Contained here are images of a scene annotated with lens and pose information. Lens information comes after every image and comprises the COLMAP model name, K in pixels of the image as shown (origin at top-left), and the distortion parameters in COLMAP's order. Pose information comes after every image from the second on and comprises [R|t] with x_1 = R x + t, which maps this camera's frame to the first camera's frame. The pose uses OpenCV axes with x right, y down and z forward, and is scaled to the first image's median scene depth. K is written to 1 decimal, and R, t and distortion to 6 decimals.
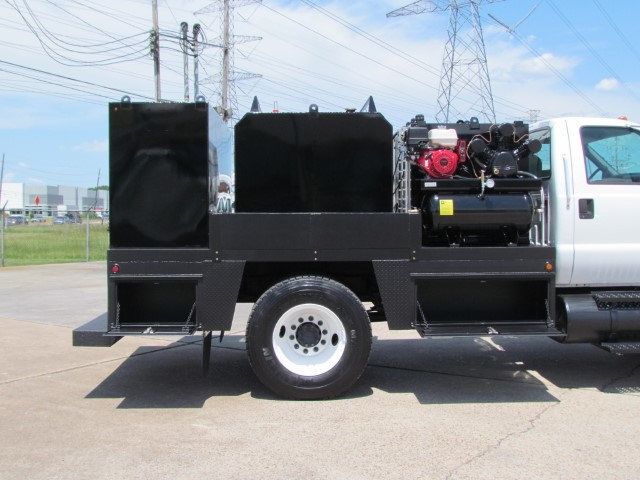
lens RADIAL K [[786.8, 0, 321.7], [0, 786.8, 239.7], [0, 0, 1]] dist [-0.058222, 0.000000]
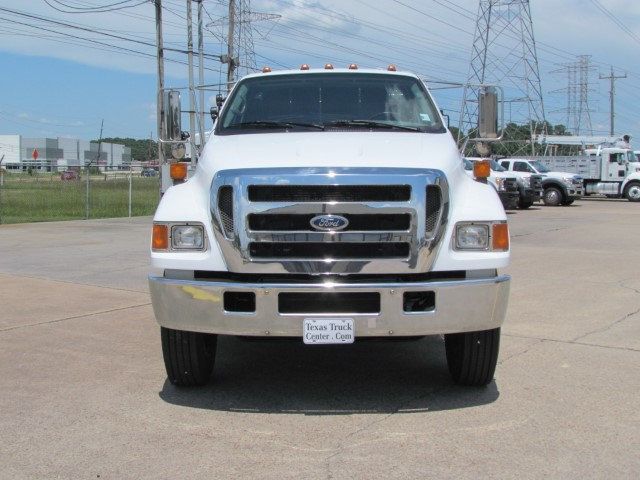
lens RADIAL K [[872.2, 0, 321.6], [0, 872.2, 242.2], [0, 0, 1]] dist [-0.074378, 0.000000]
pose [[0.999515, 0.007209, -0.030301, 0.060872], [-0.005688, 0.998734, 0.049982, 0.004803], [0.030623, -0.049785, 0.998290, -0.158461]]
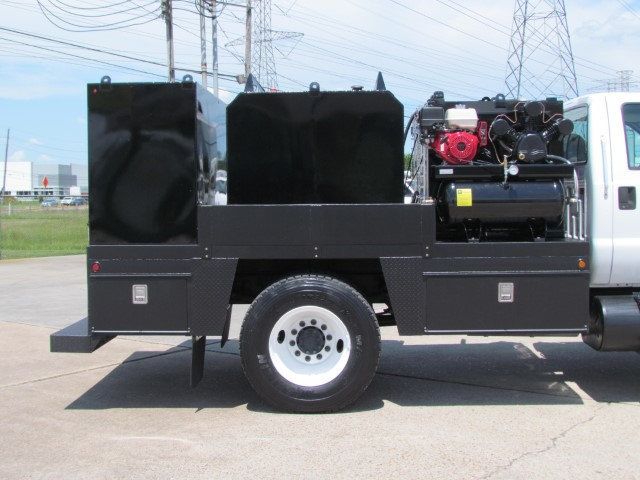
lens RADIAL K [[917.9, 0, 319.9], [0, 917.9, 238.9], [0, 0, 1]] dist [-0.063426, 0.000000]
pose [[0.998140, -0.002475, -0.060905, 0.057346], [0.003395, 0.999882, 0.015006, -0.010087], [0.060861, -0.015184, 0.998031, -0.038842]]
